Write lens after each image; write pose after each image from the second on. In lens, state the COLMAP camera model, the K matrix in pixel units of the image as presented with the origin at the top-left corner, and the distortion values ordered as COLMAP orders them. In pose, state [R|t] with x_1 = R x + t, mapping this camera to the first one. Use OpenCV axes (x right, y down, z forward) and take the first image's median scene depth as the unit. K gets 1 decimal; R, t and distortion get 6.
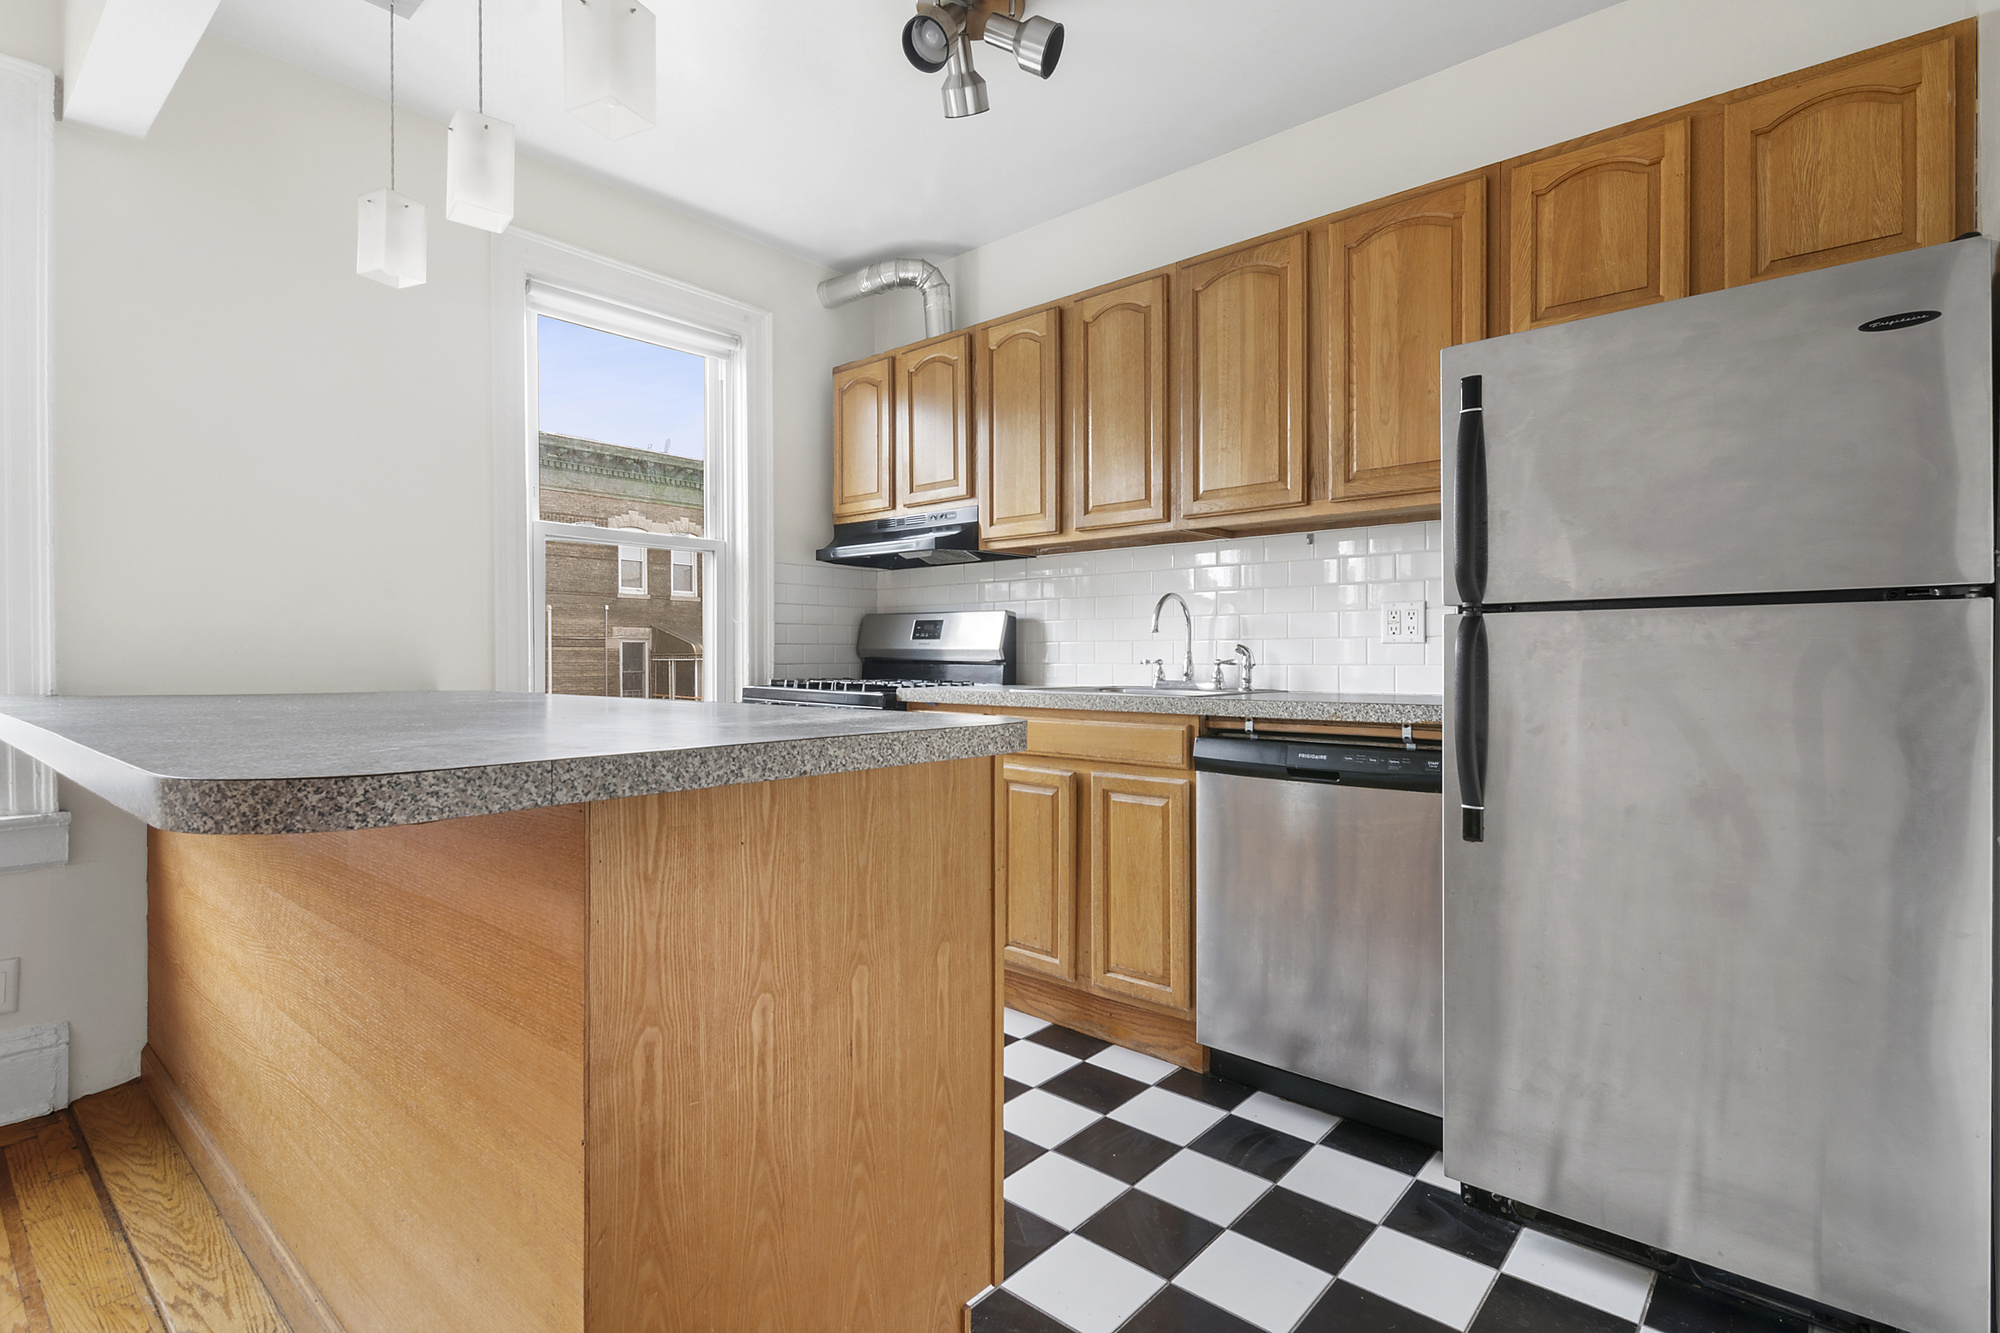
lens RADIAL K [[983.8, 0, 987.3], [0, 983.8, 657.1], [0, 0, 1]] dist [0.001540, -0.000387]
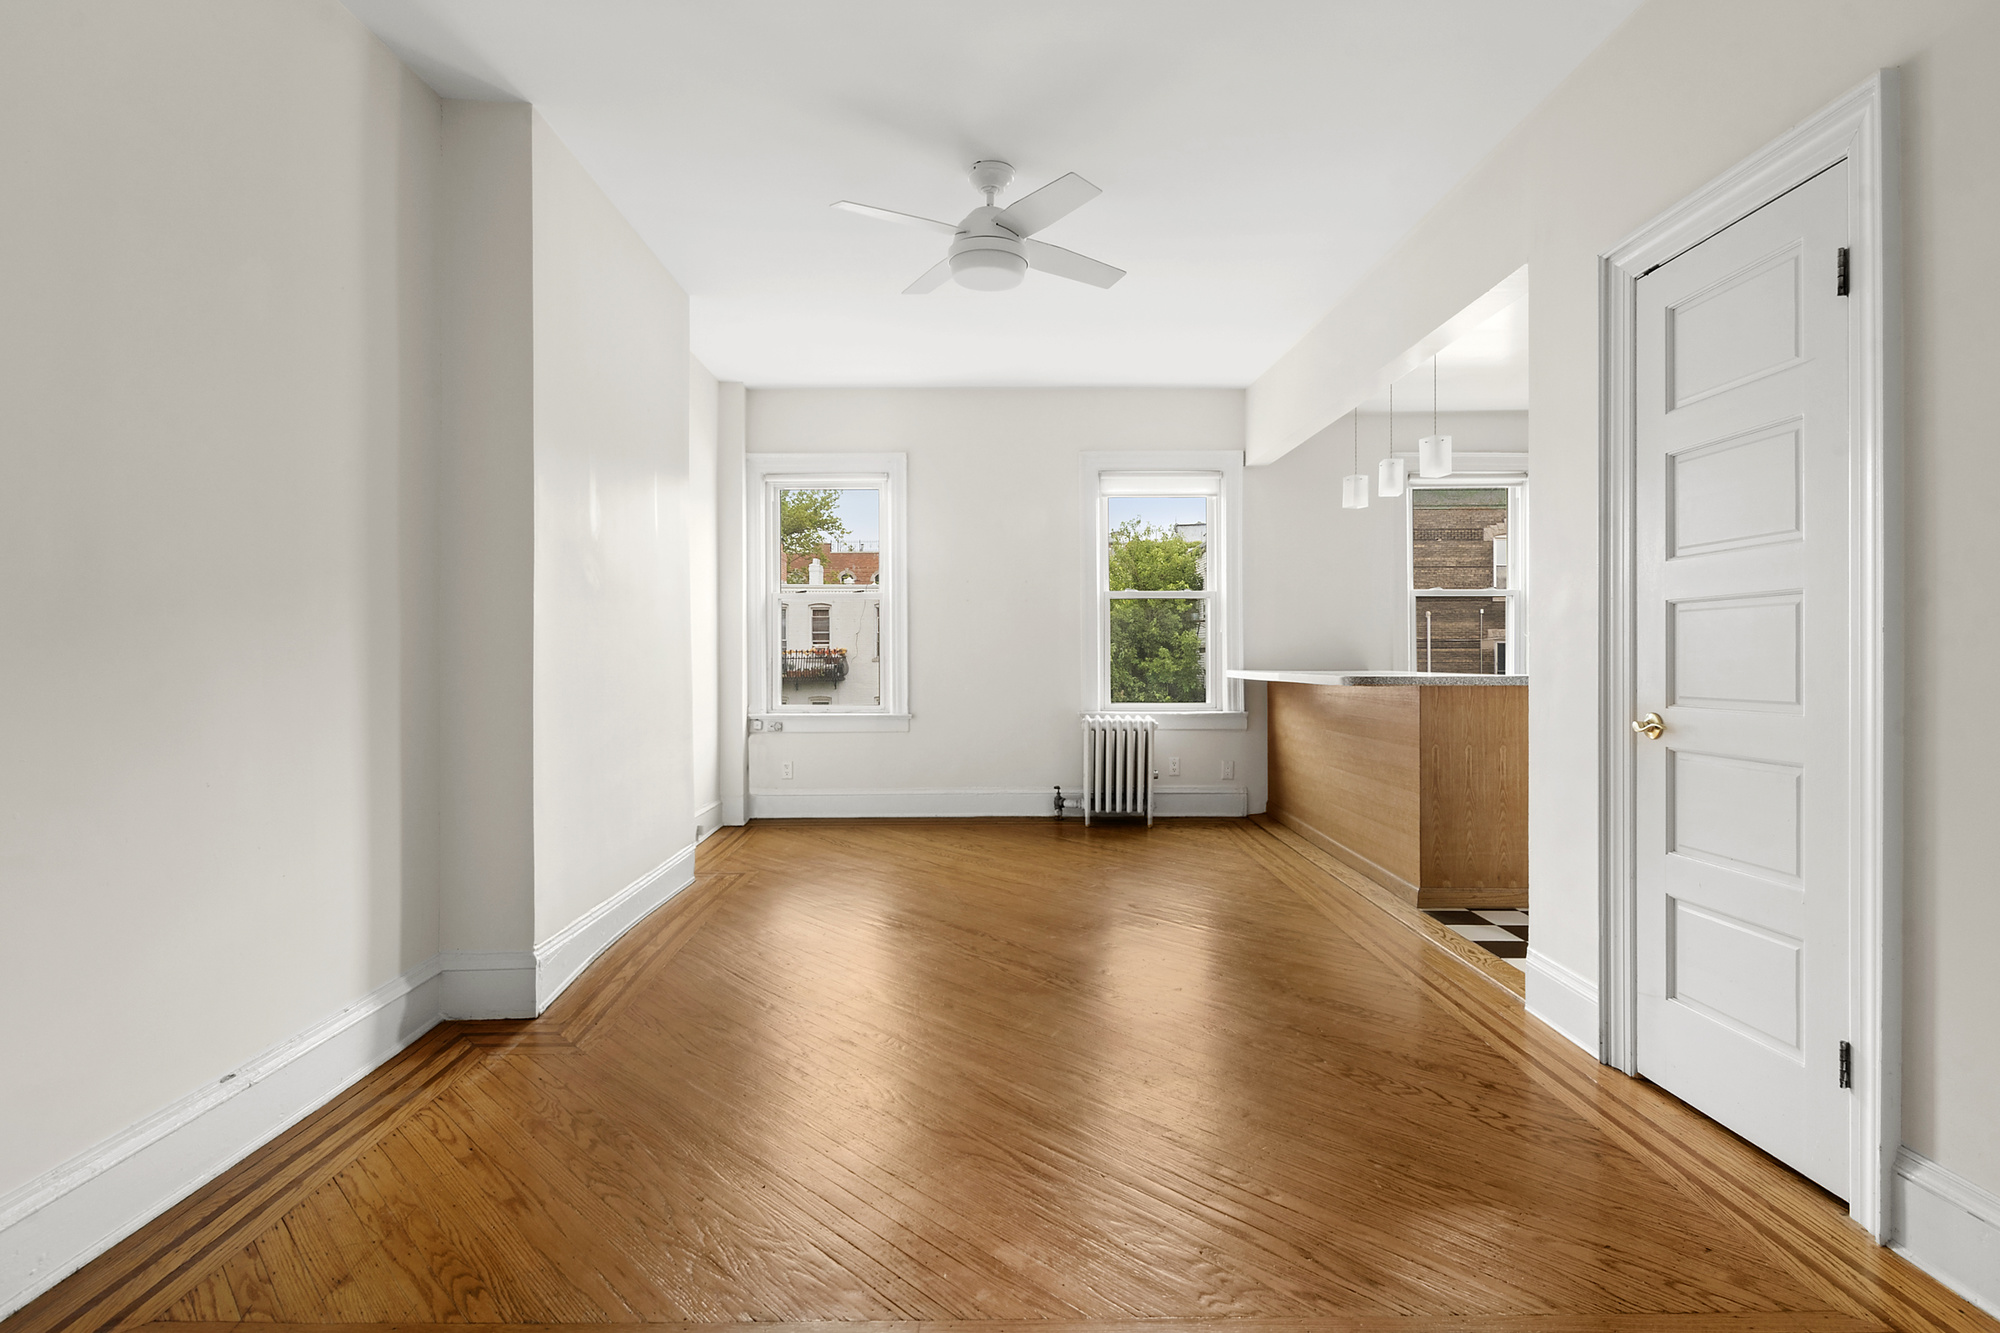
lens RADIAL K [[983.8, 0, 987.3], [0, 983.8, 657.1], [0, 0, 1]] dist [0.001540, -0.000387]
pose [[0.665479, -0.001046, -0.746416, 0.430877], [0.000174, 0.999999, -0.001246, 0.003339], [0.746417, 0.000699, 0.665478, -0.915845]]
